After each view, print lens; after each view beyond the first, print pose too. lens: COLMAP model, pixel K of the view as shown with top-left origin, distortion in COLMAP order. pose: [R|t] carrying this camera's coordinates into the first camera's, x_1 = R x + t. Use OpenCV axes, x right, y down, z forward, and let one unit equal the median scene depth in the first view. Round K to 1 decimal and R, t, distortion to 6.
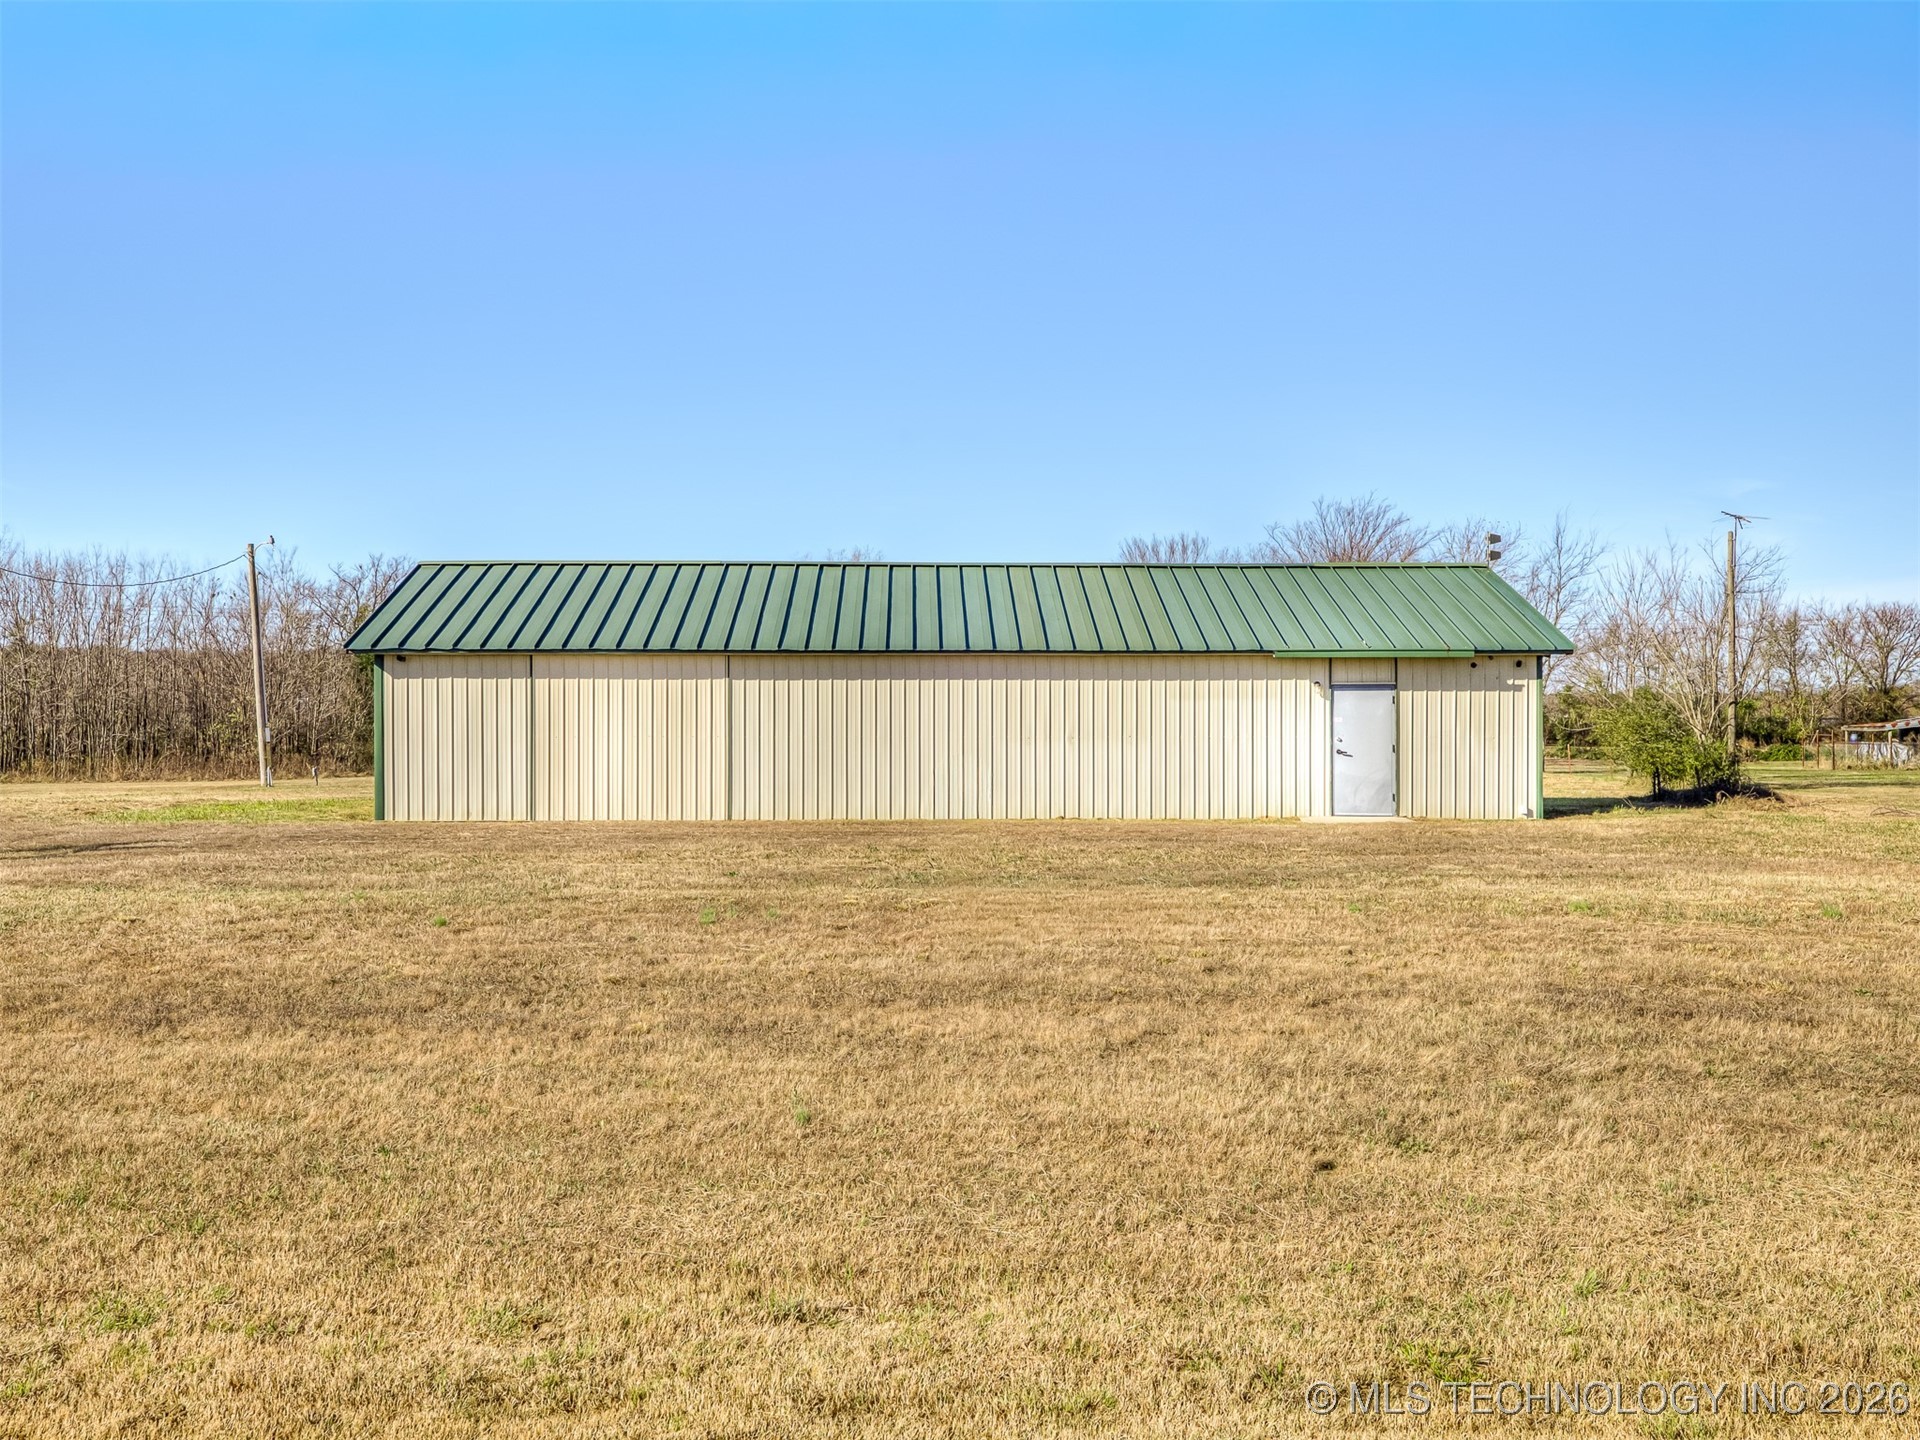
lens RADIAL K [[2025.5, 0, 949.7], [0, 2025.5, 721.0], [0, 0, 1]] dist [0.089791, 0.000000]
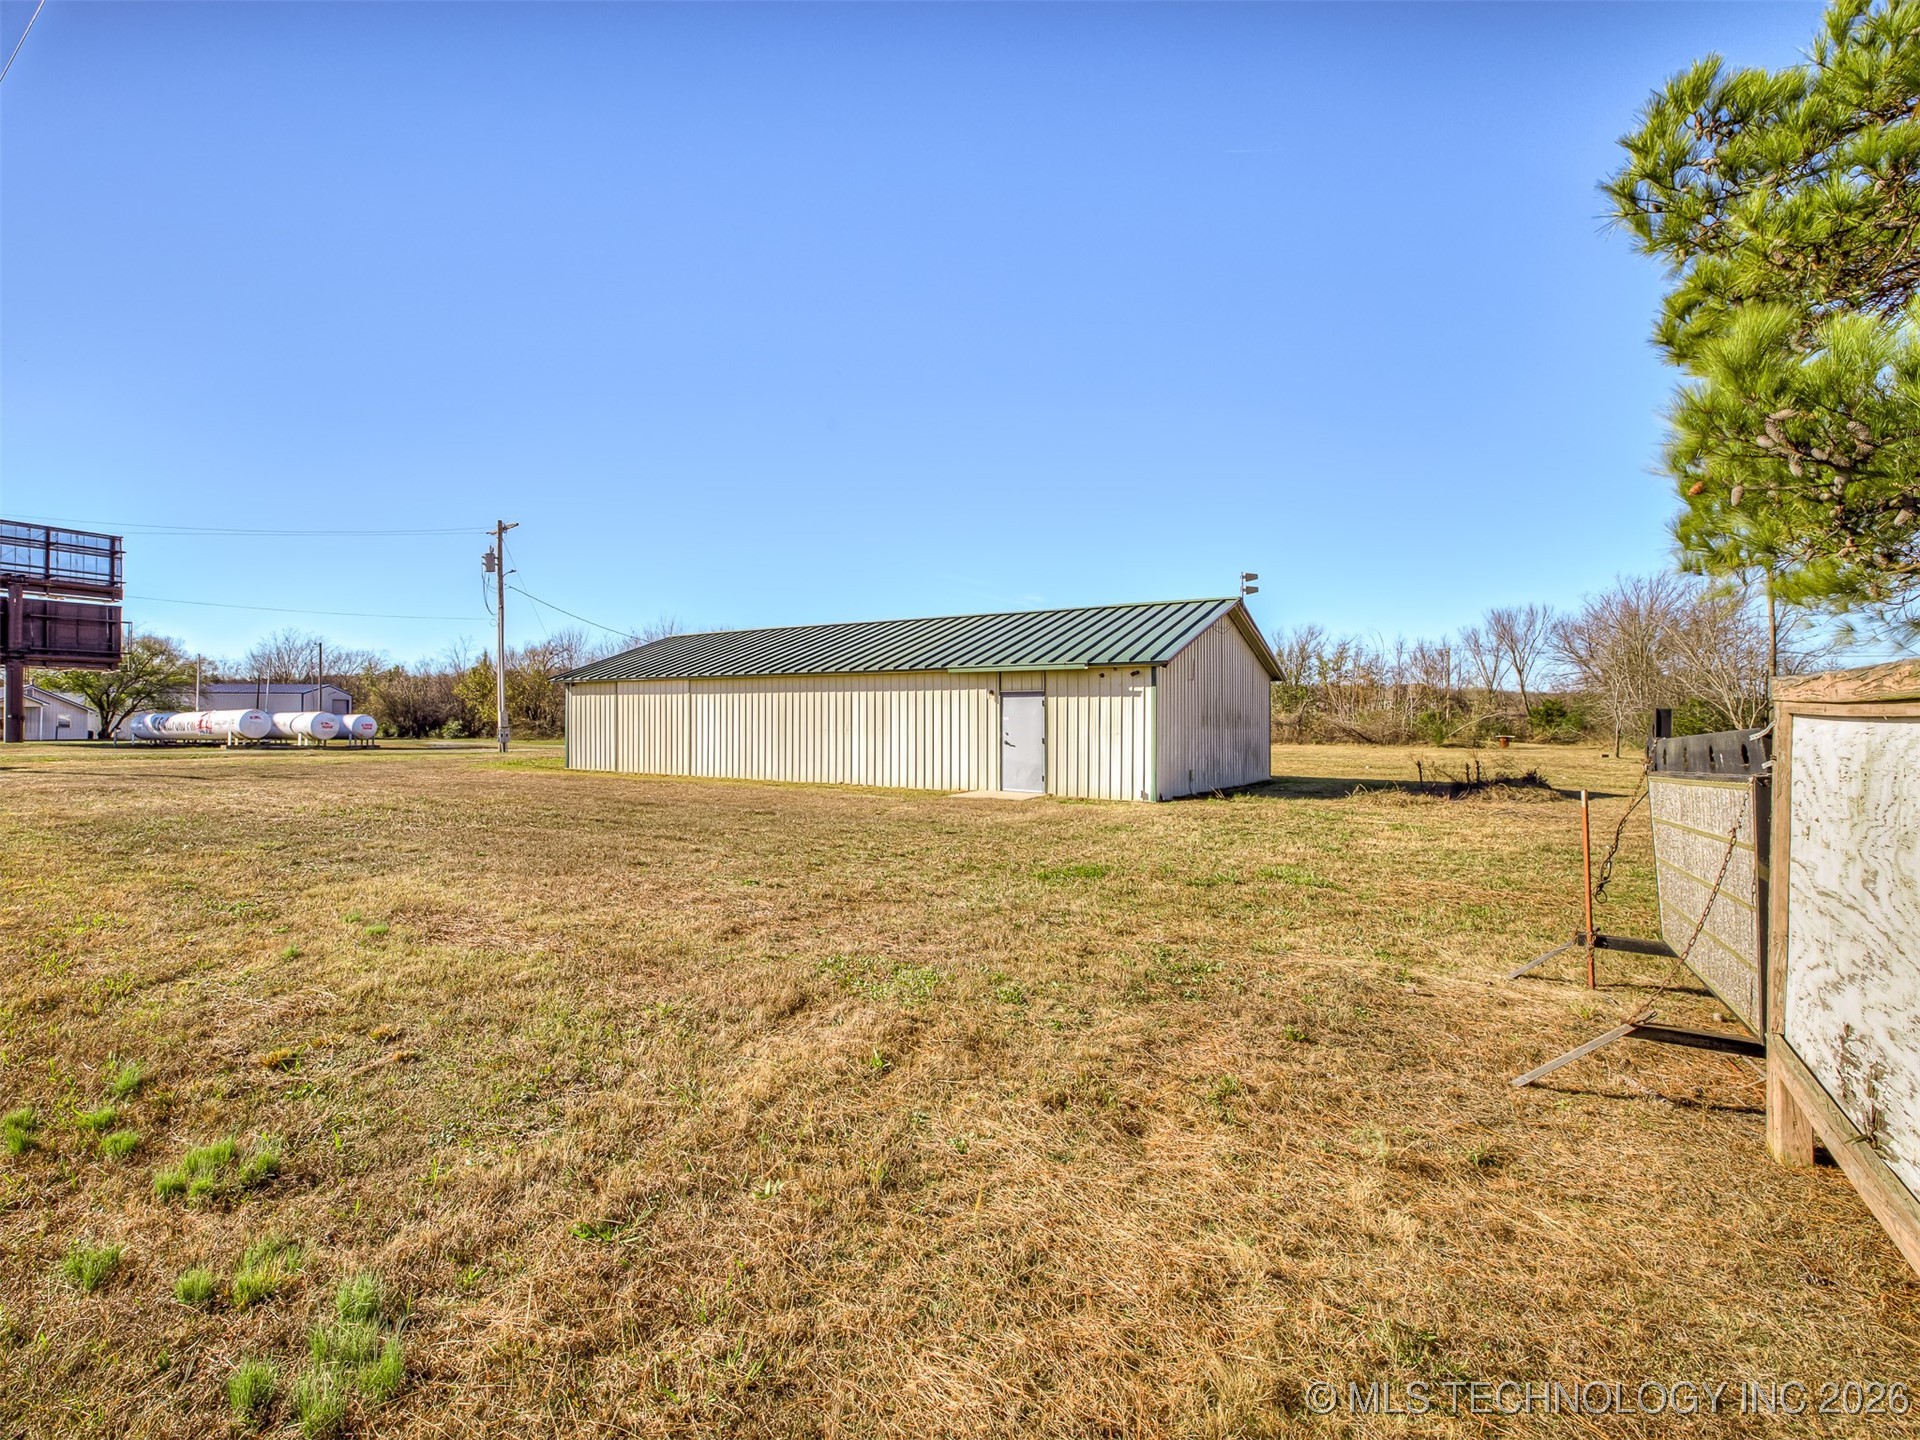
lens RADIAL K [[928.5, 0, 941.4], [0, 928.5, 727.4], [0, 0, 1]] dist [-0.021227, 0.002202]
pose [[0.808942, 0.010383, -0.587797, 0.514599], [-0.005779, 0.999936, 0.009709, -0.000684], [0.587860, -0.004458, 0.808950, 0.483181]]
